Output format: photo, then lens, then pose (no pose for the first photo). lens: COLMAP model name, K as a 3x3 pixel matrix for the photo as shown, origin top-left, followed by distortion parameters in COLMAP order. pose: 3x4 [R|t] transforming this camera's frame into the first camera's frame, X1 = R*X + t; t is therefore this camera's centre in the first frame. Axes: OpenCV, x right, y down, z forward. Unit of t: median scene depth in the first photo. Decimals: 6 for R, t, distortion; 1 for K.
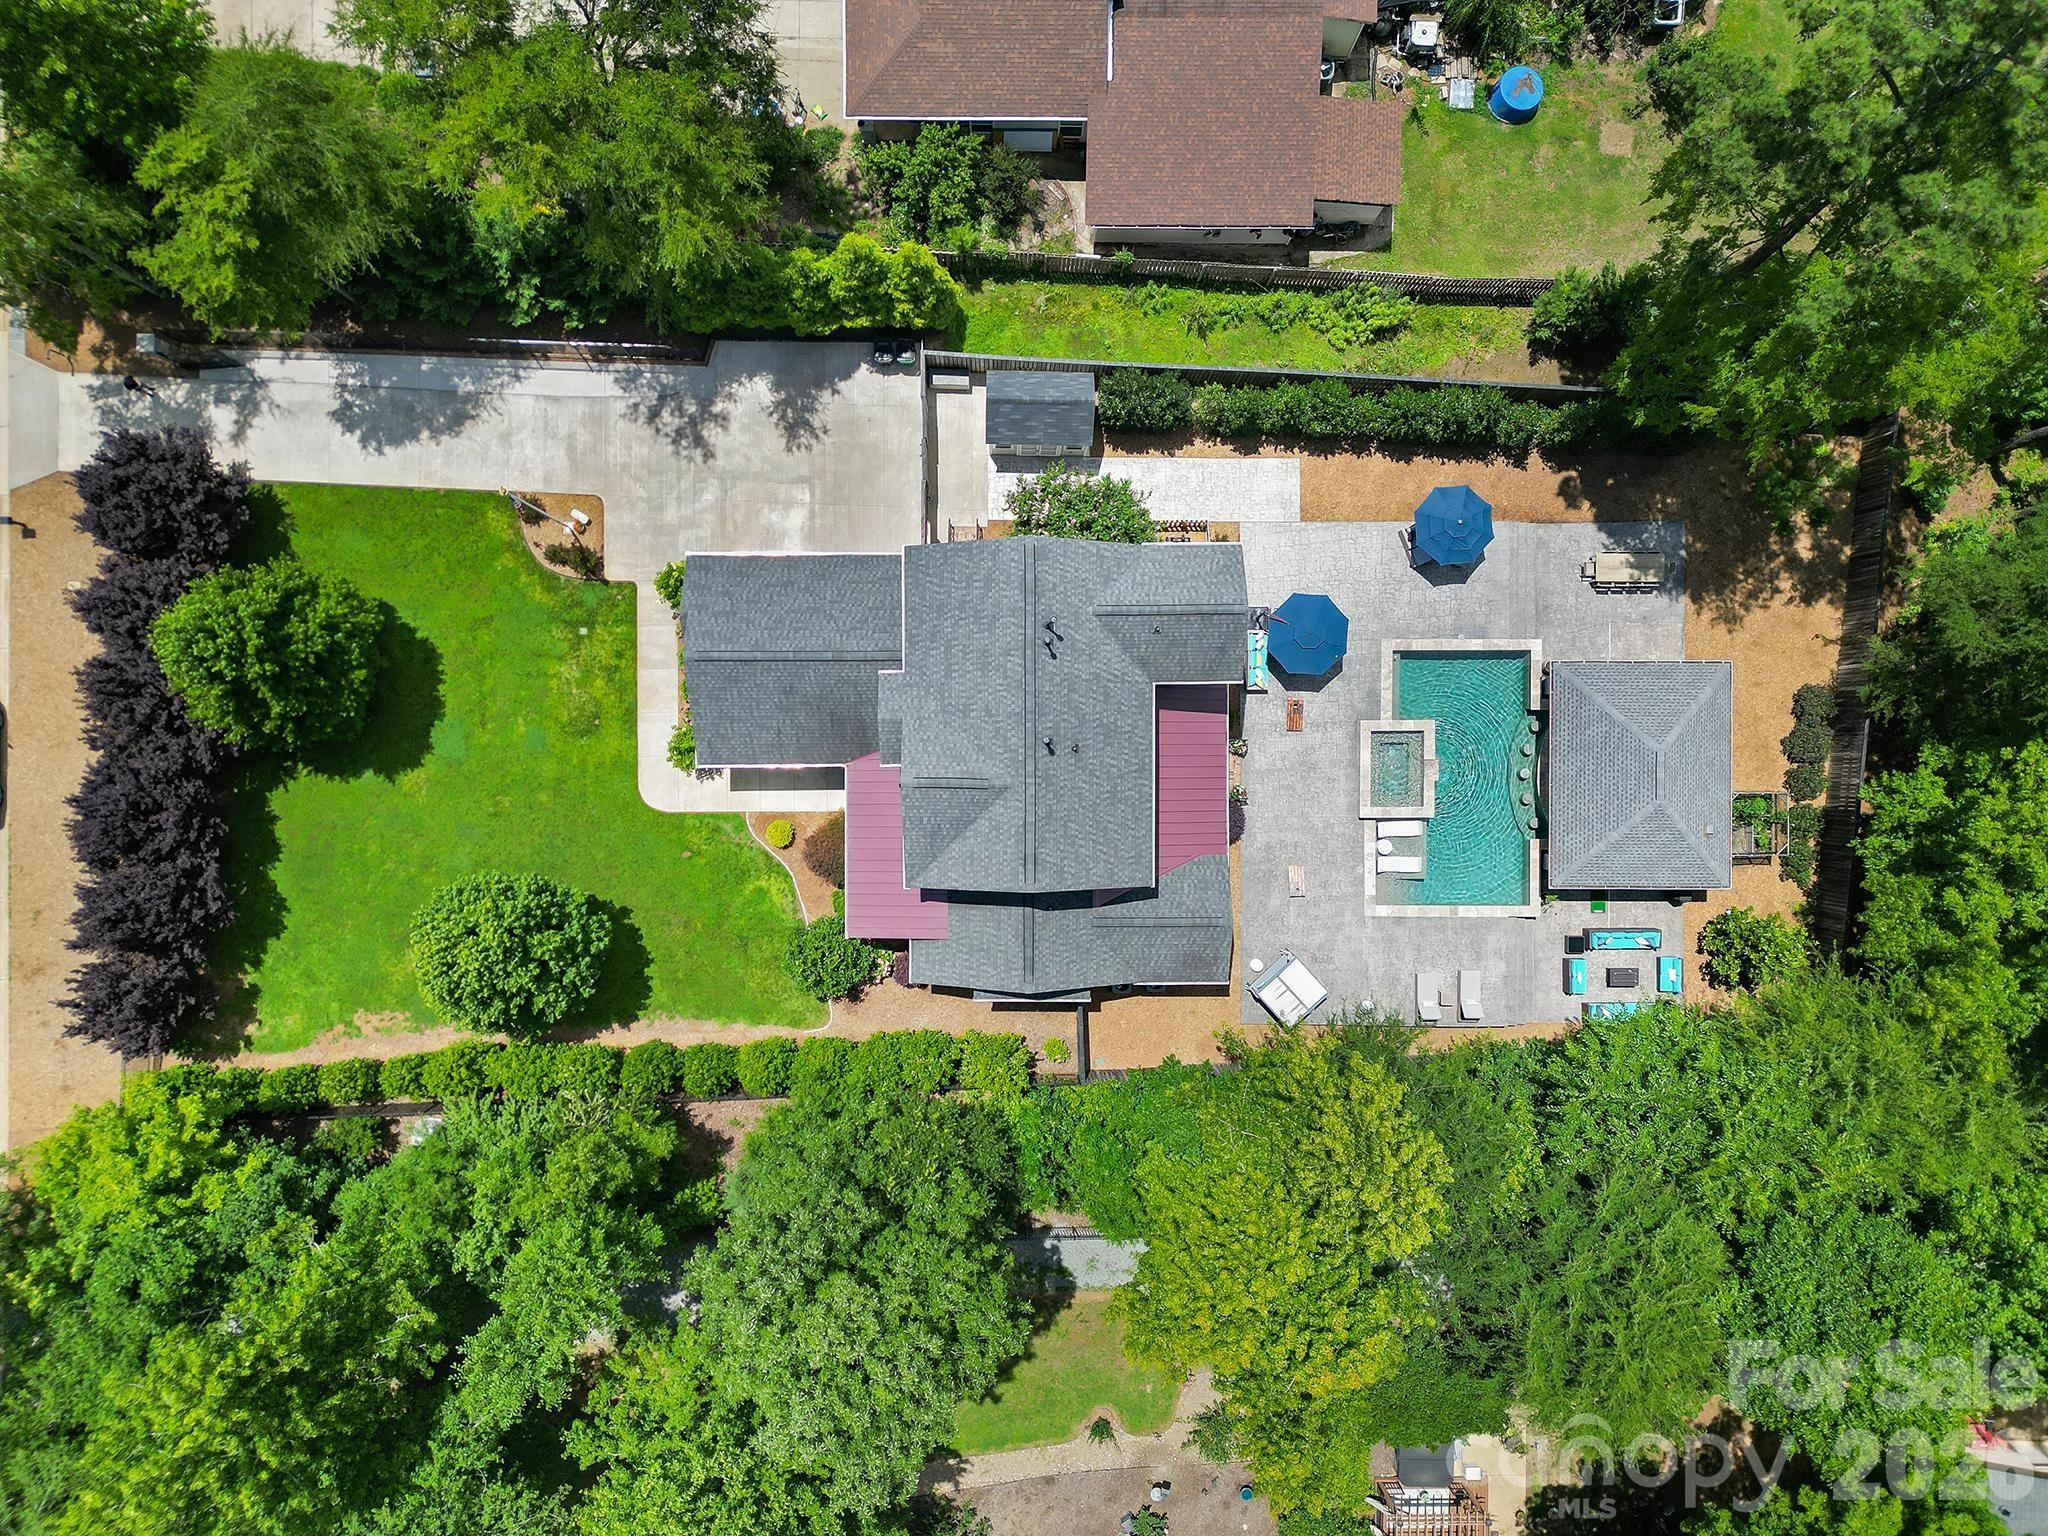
lens RADIAL K [[1428.7, 0, 1024.0], [0, 1428.7, 768.0], [0, 0, 1]] dist [0.050475, -0.031198]
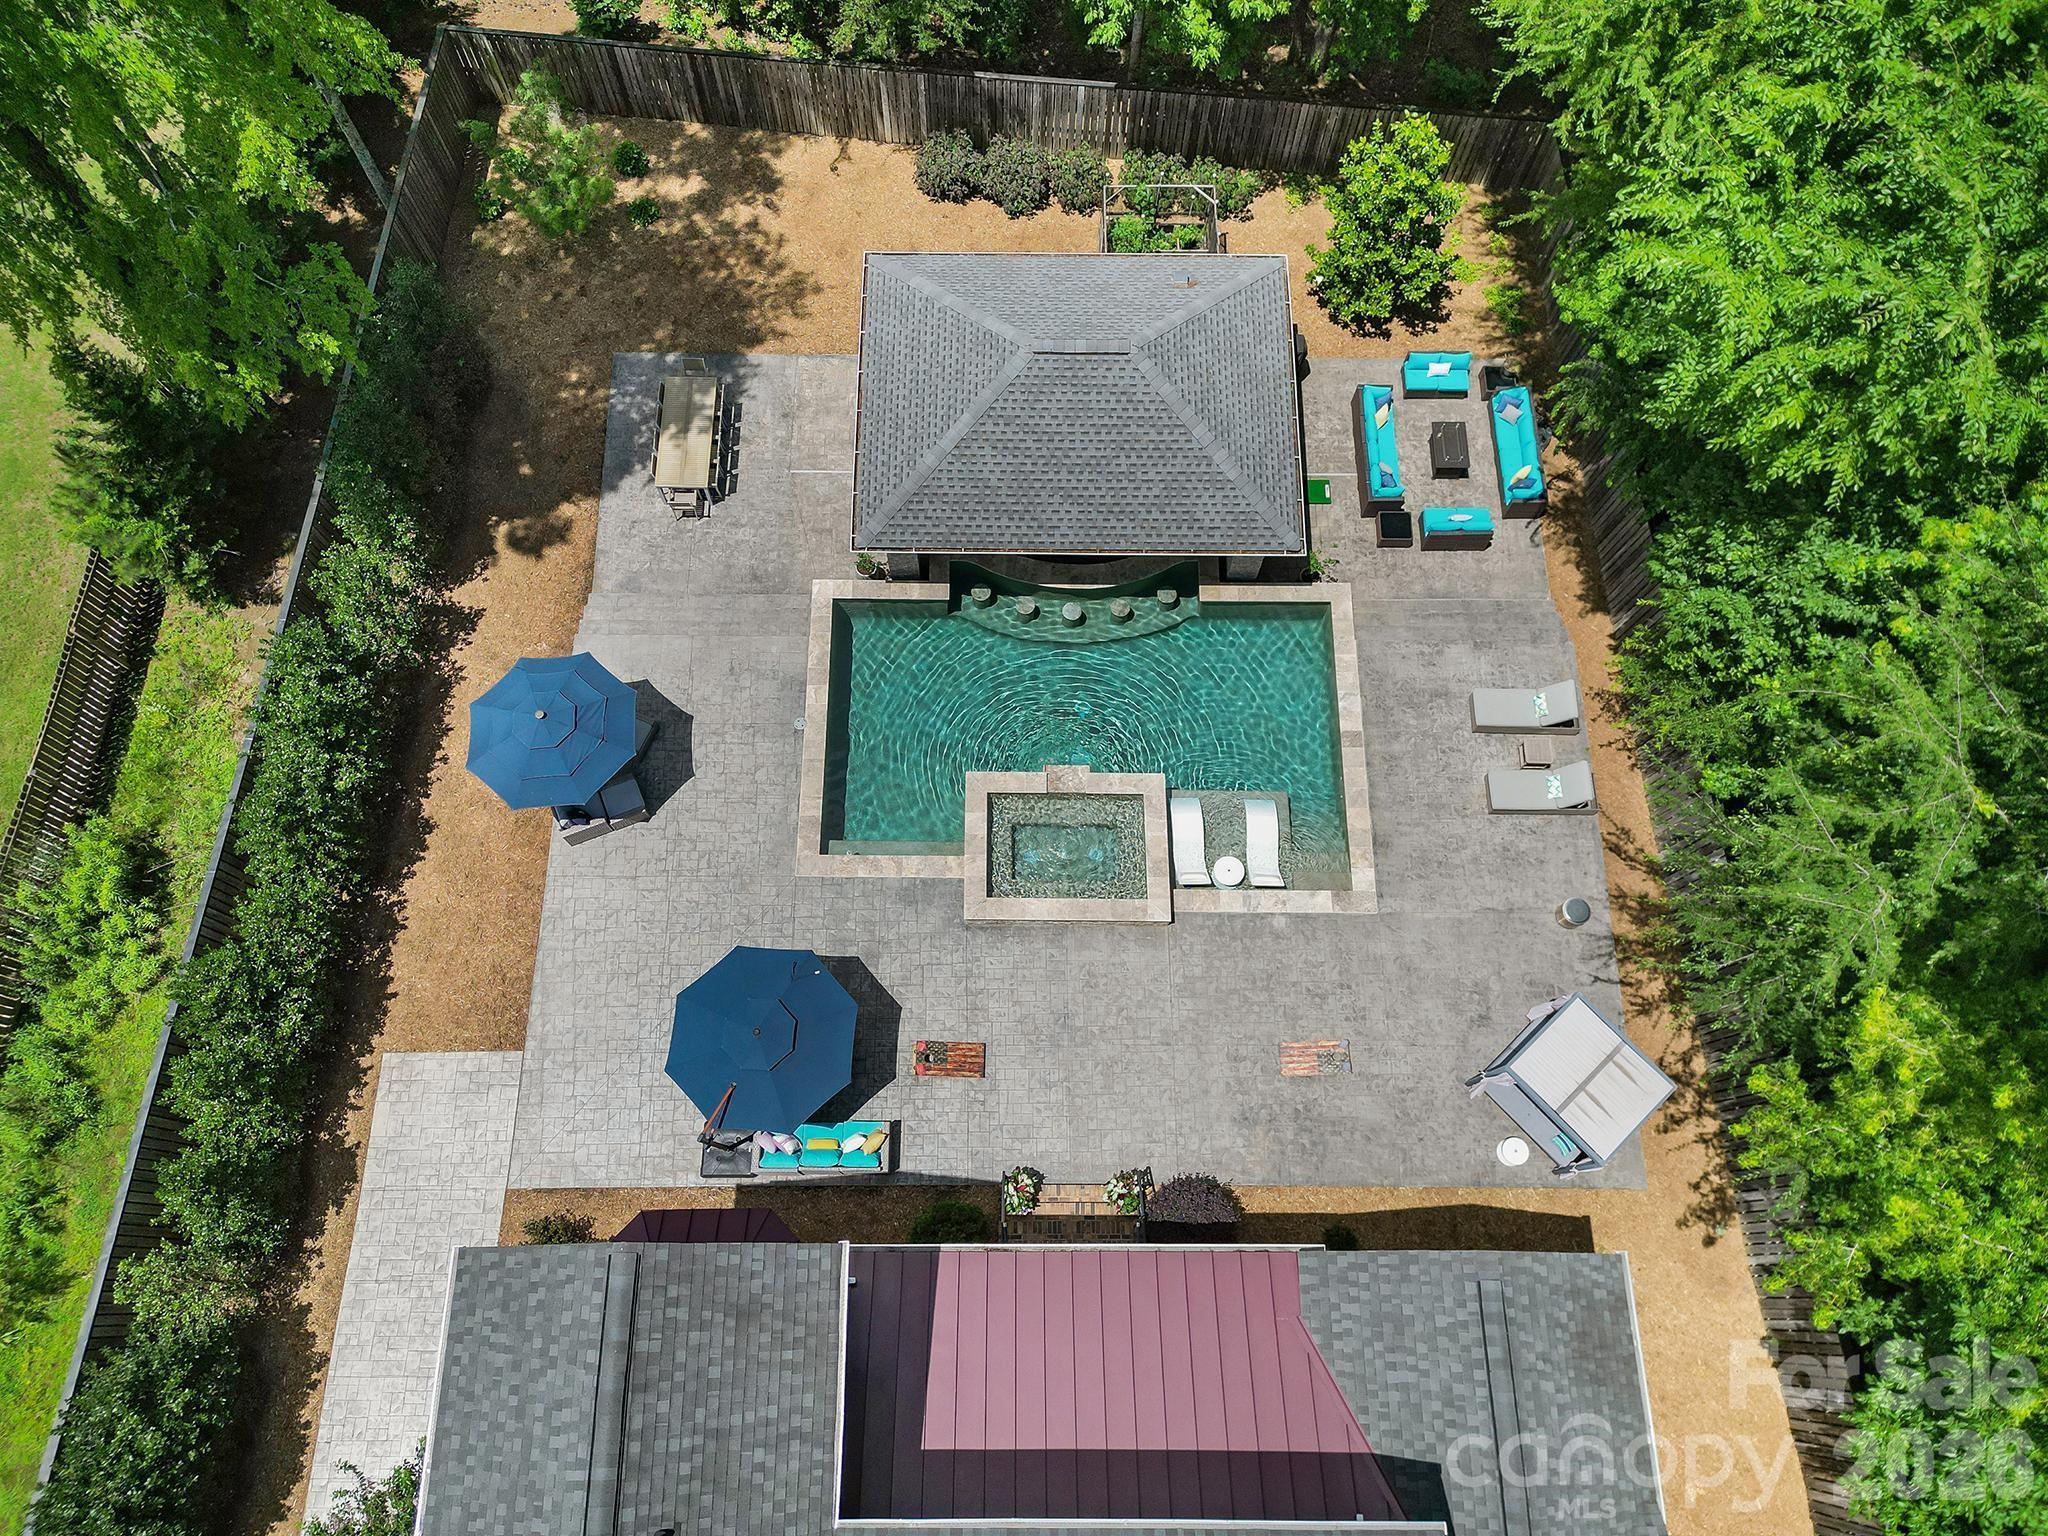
lens RADIAL K [[1428.7, 0, 1024.0], [0, 1428.7, 768.0], [0, 0, 1]] dist [0.050475, -0.031198]
pose [[0.001474, -0.942010, 0.335581, 0.123715], [0.999998, 0.000869, -0.001953, -0.012530], [0.001549, 0.335584, 0.942009, 0.537080]]
